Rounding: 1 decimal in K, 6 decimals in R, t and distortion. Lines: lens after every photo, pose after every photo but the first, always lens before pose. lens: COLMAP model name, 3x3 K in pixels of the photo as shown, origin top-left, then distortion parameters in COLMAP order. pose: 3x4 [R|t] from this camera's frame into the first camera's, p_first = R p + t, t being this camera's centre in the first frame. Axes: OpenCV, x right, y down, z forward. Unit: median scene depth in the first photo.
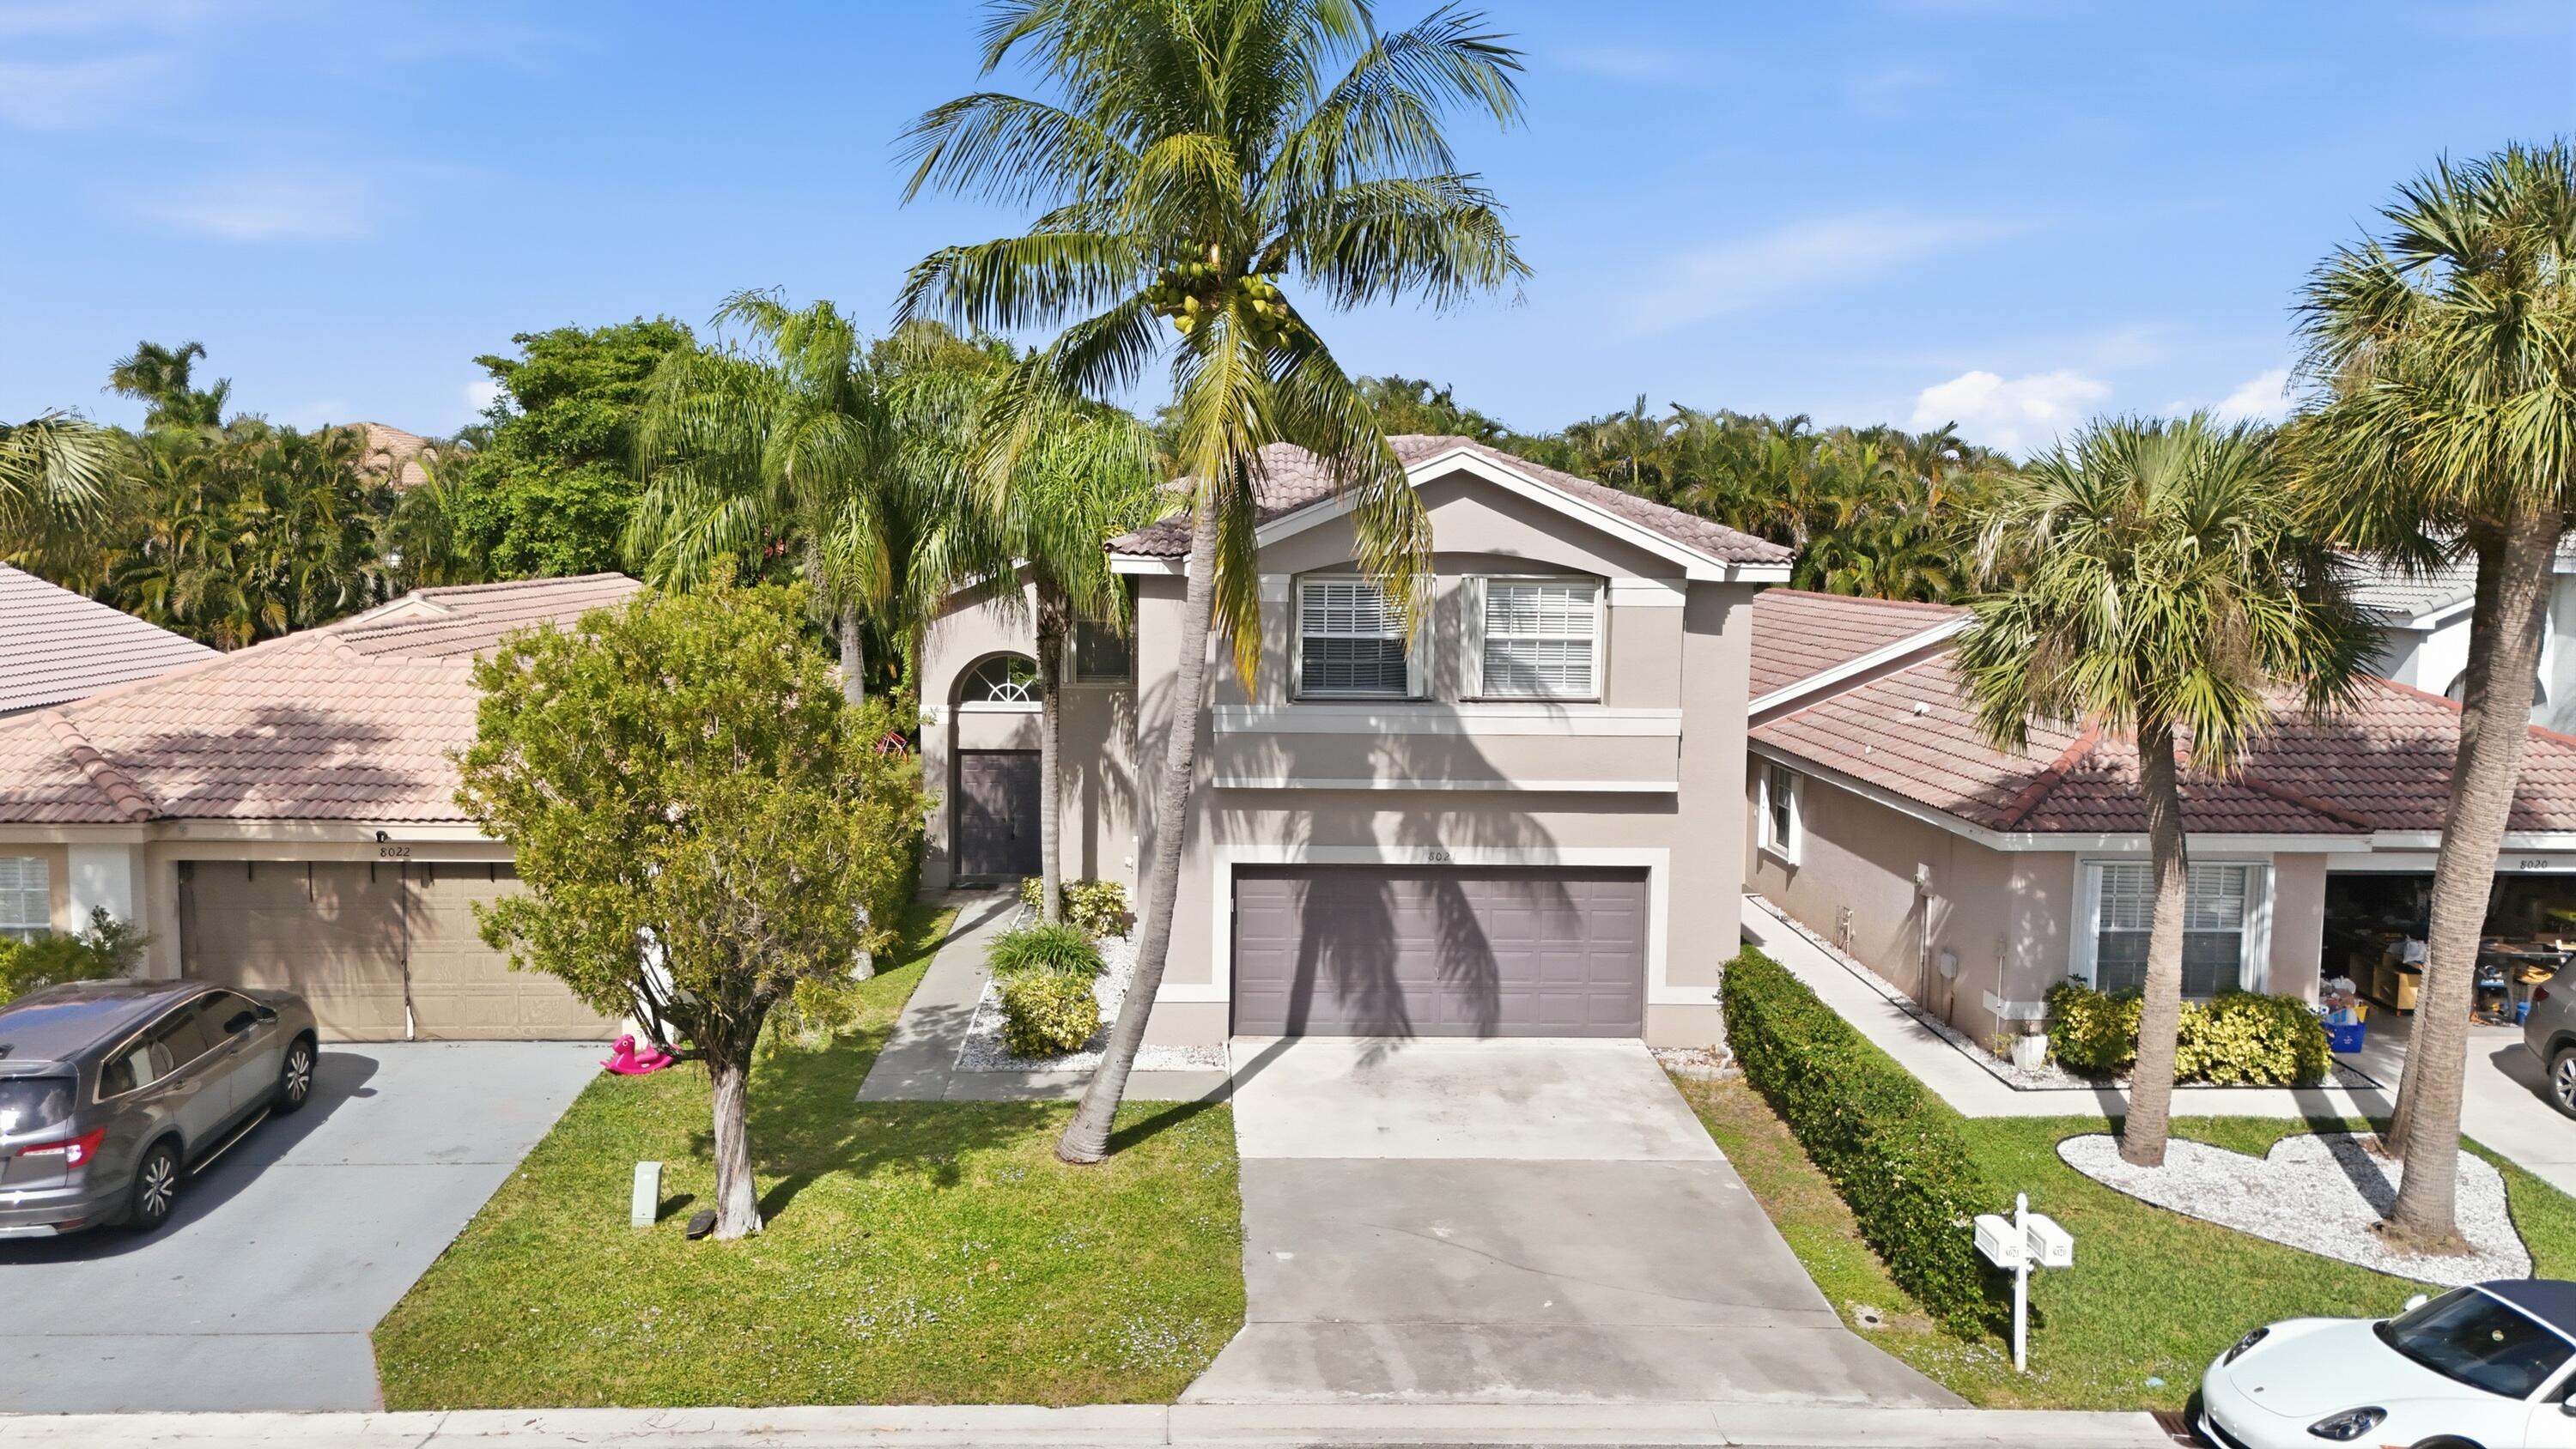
lens RADIAL K [[1815.4, 0, 1293.5], [0, 1815.4, 724.2], [0, 0, 1]] dist [0.031162, -0.011859]
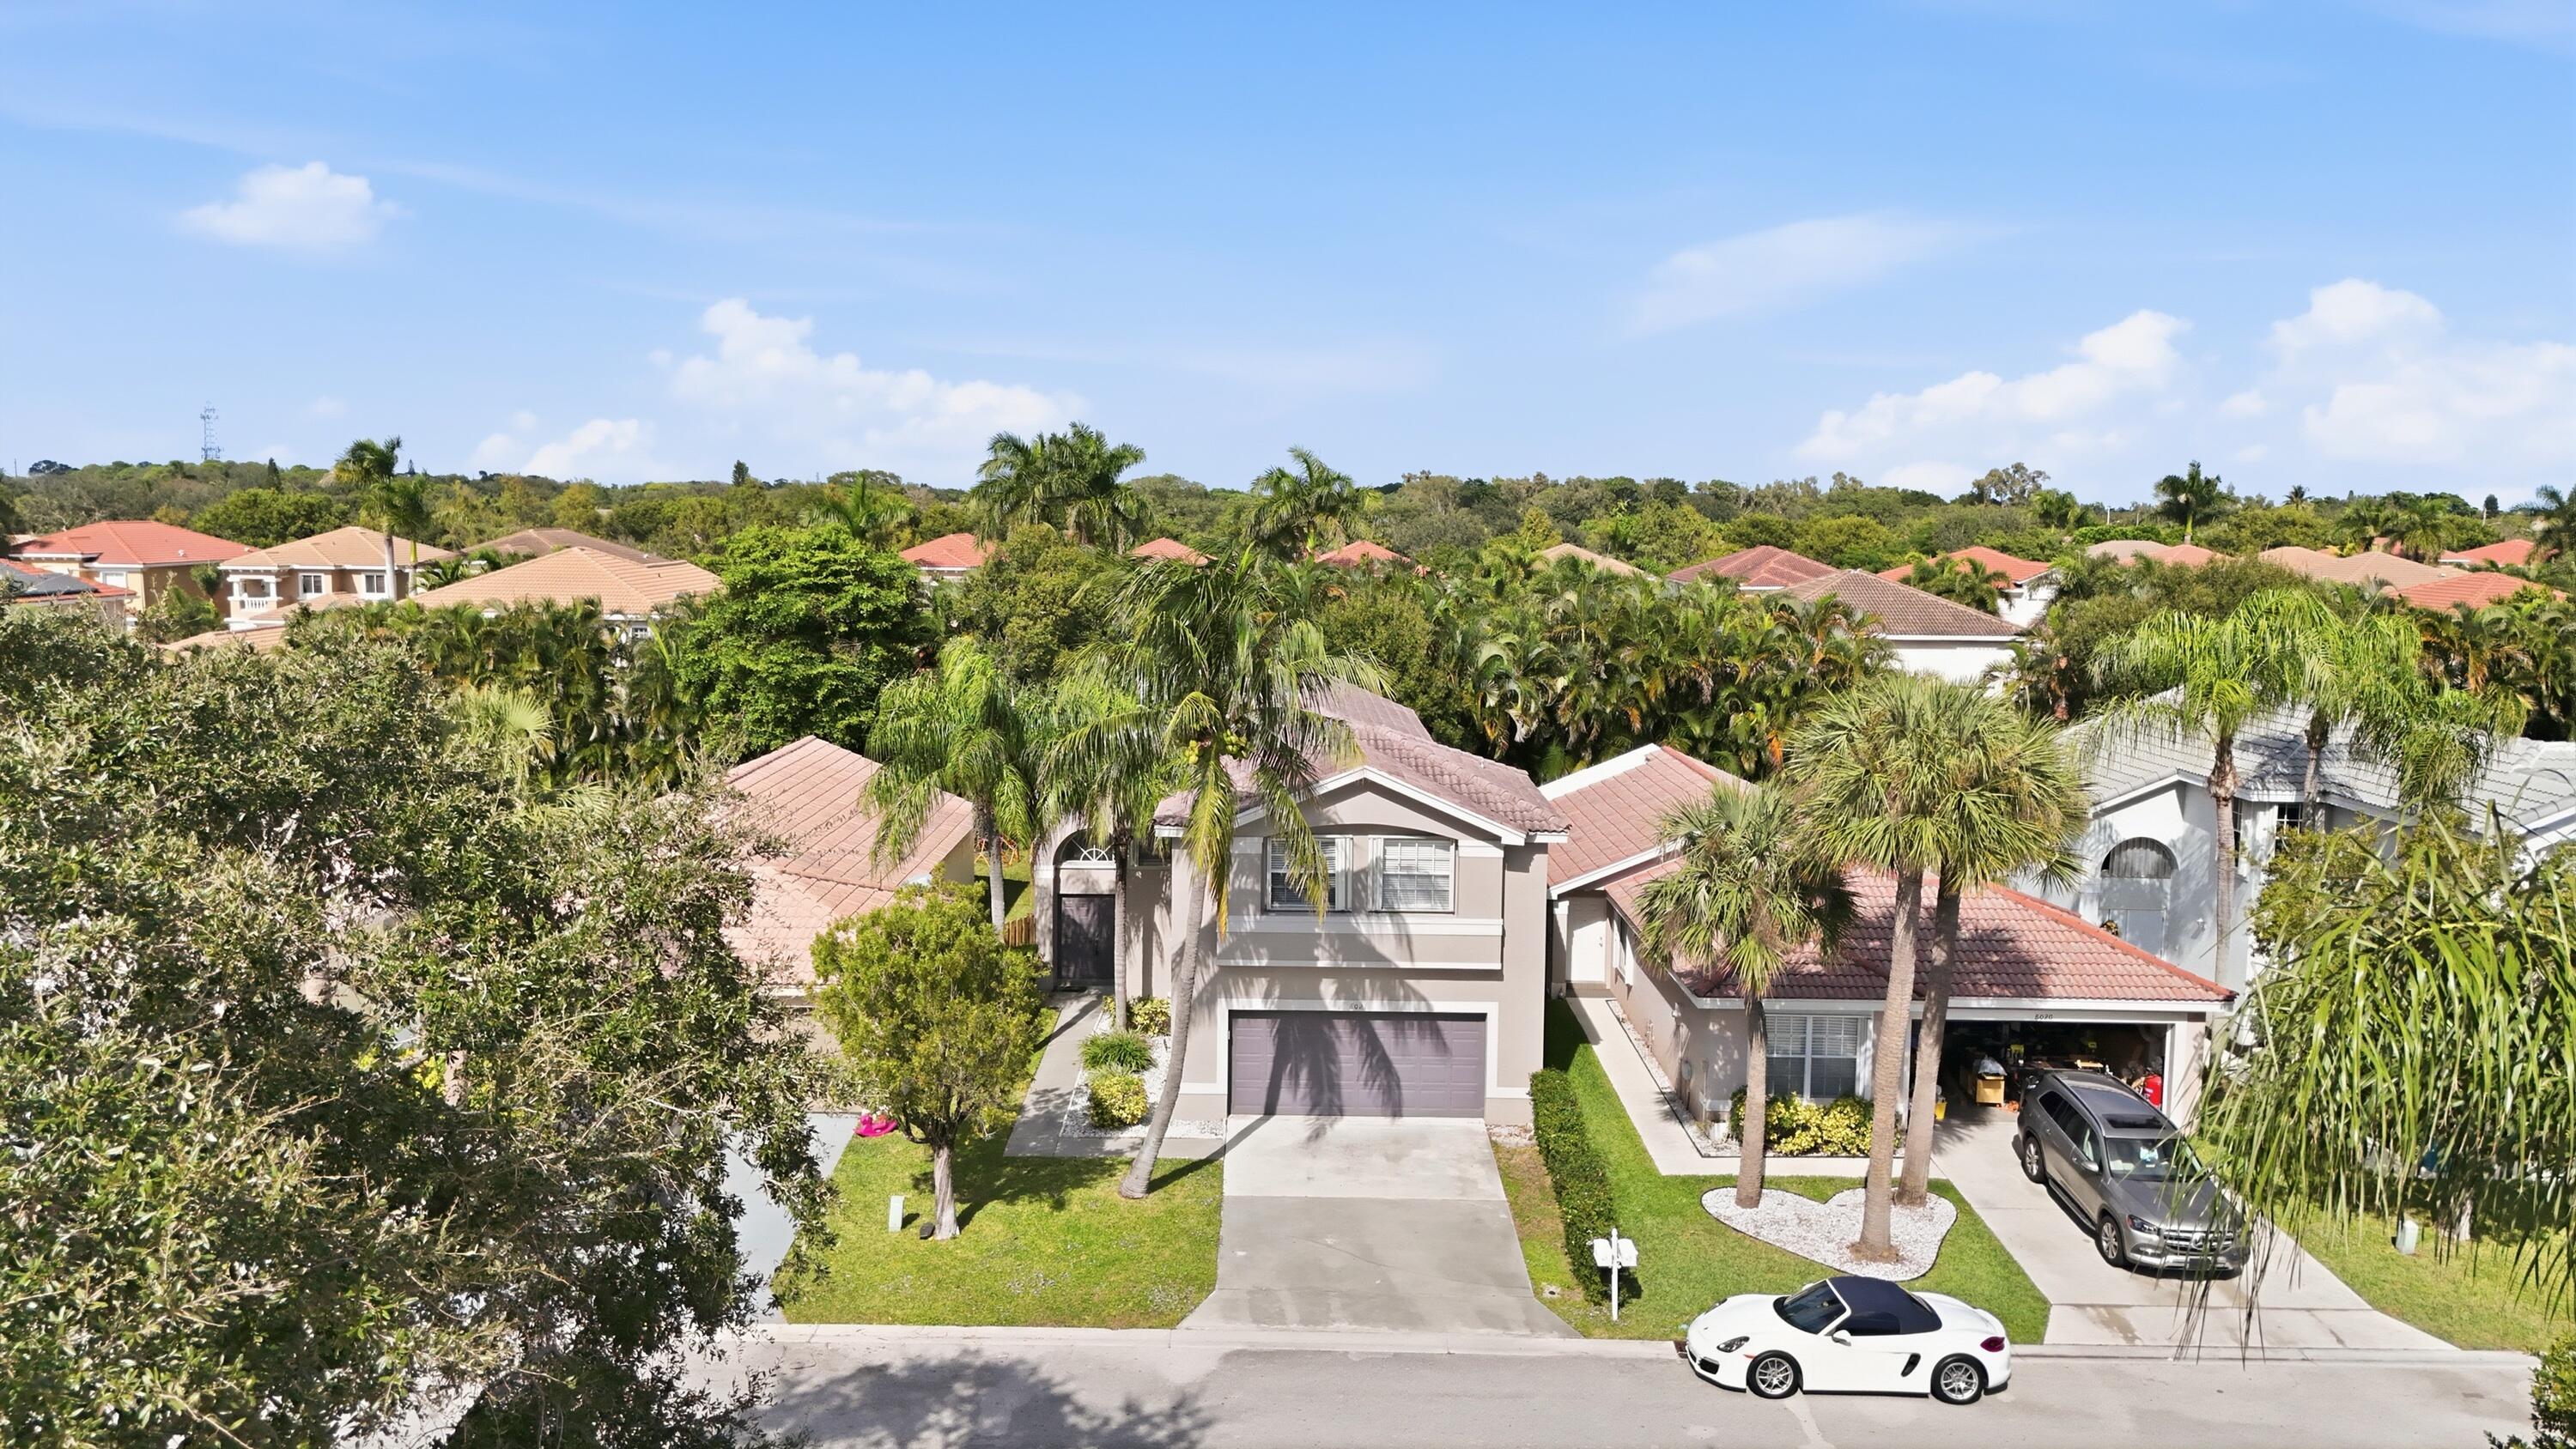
lens RADIAL K [[1815.4, 0, 1281.2], [0, 1815.4, 720.0], [0, 0, 1]] dist [0.031162, -0.011859]
pose [[0.998503, 0.000443, -0.054688, 0.106015], [0.000116, 0.999948, 0.010208, -0.207158], [0.054690, -0.010199, 0.998451, -0.646318]]
